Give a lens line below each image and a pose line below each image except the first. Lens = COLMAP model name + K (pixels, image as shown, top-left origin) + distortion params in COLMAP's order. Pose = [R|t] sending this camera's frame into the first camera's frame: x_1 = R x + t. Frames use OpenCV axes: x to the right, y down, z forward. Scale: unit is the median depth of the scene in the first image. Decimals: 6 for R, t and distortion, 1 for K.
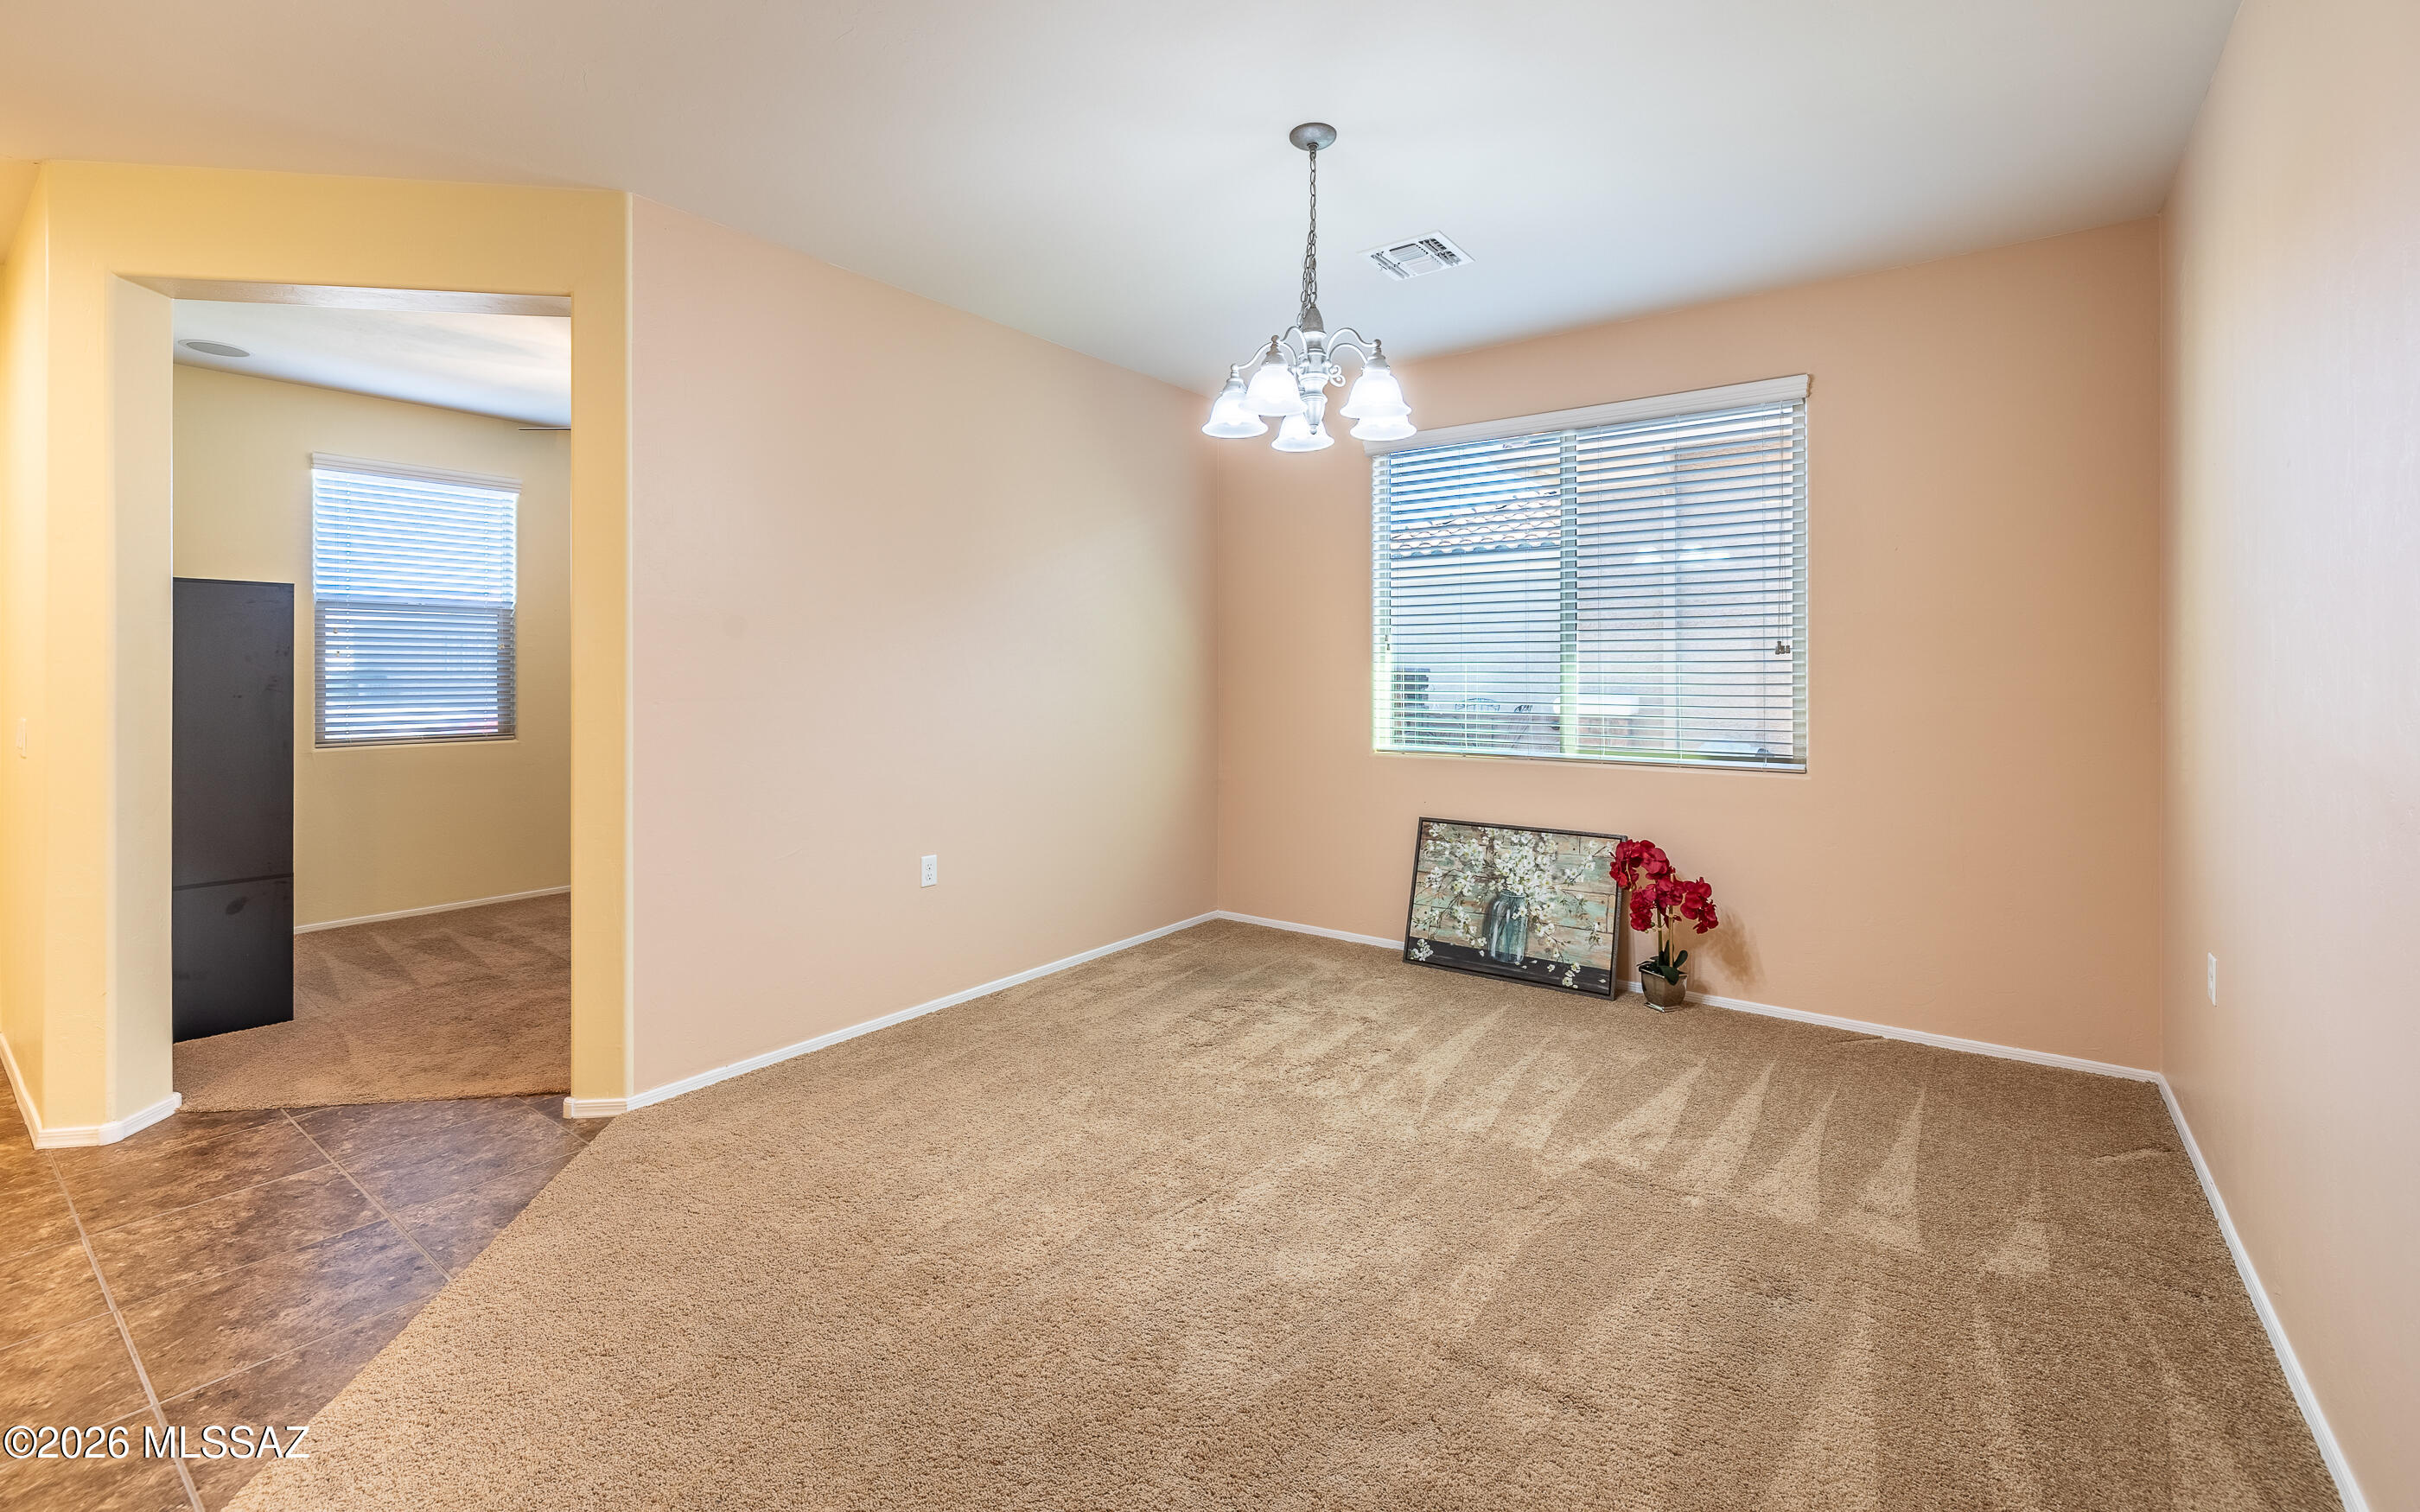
lens RADIAL K [[1016.4, 0, 1202.5], [0, 1016.4, 667.7], [0, 0, 1]] dist [-0.002181, 0.000631]
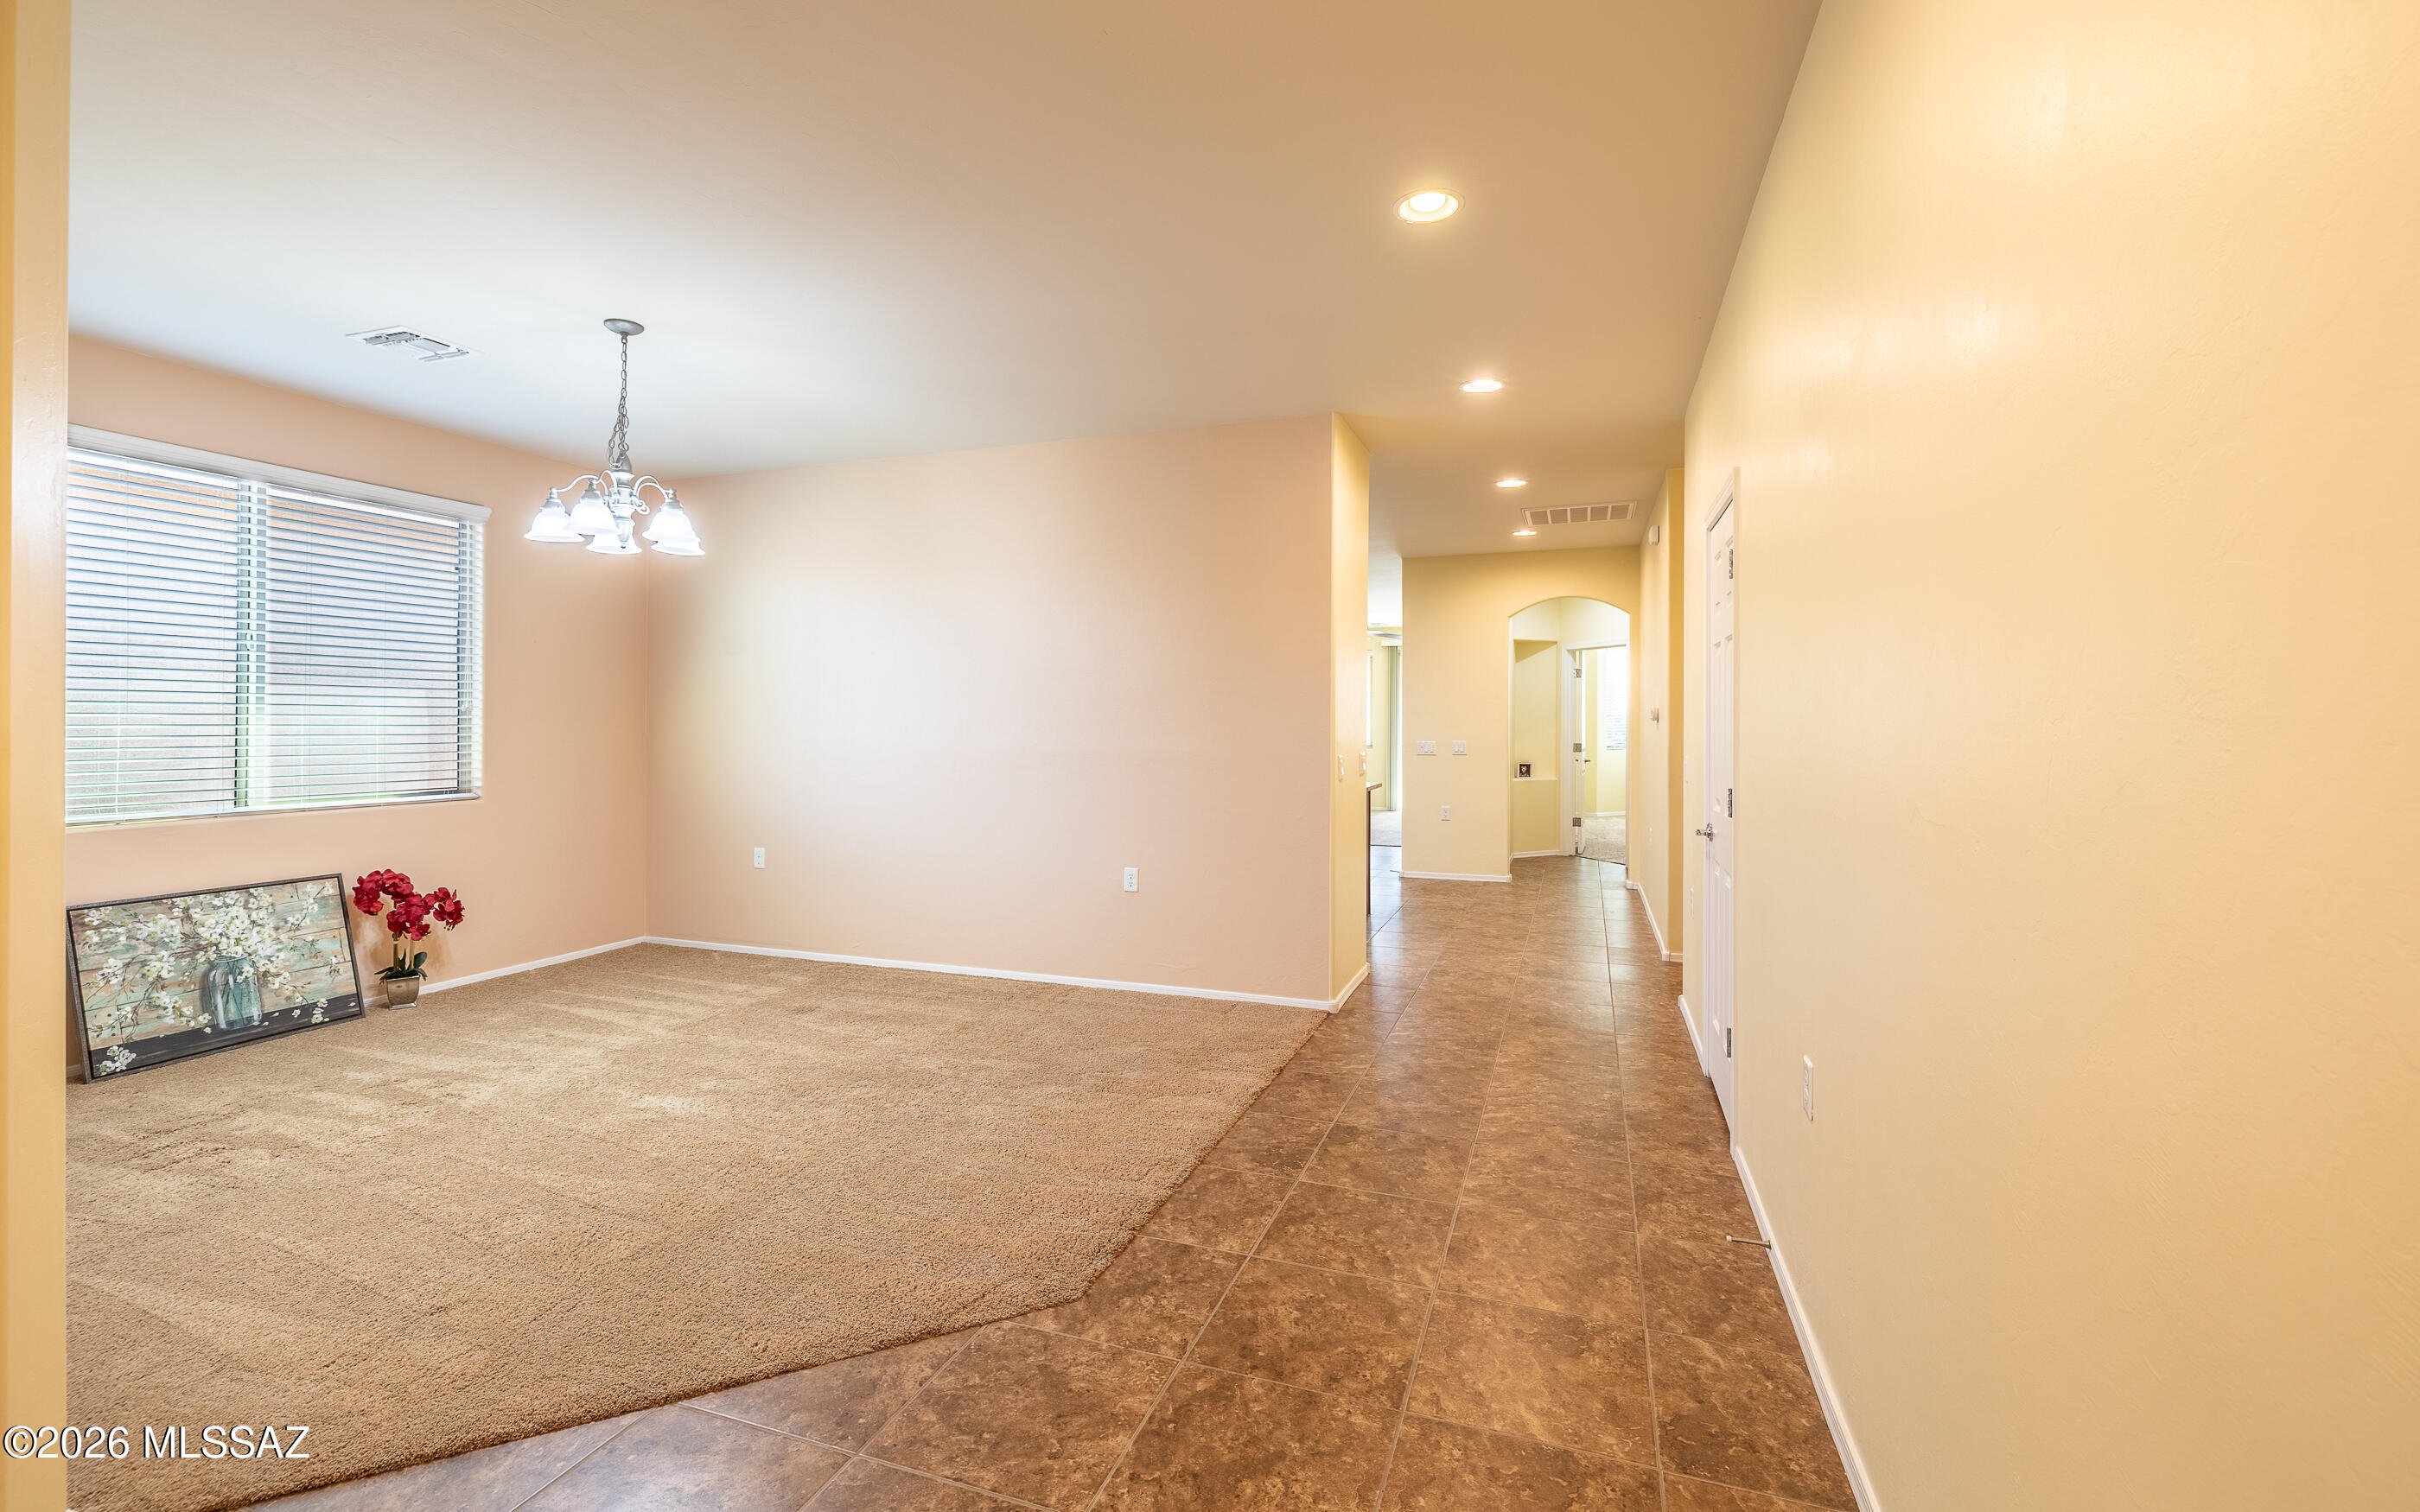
lens RADIAL K [[1016.4, 0, 1209.6], [0, 1016.4, 736.4], [0, 0, 1]] dist [-0.002181, 0.000631]
pose [[-0.279431, -0.014935, 0.960050, -0.867034], [-0.006184, 0.999886, 0.013755, -0.003521], [-0.960146, -0.002093, -0.279491, 0.389255]]
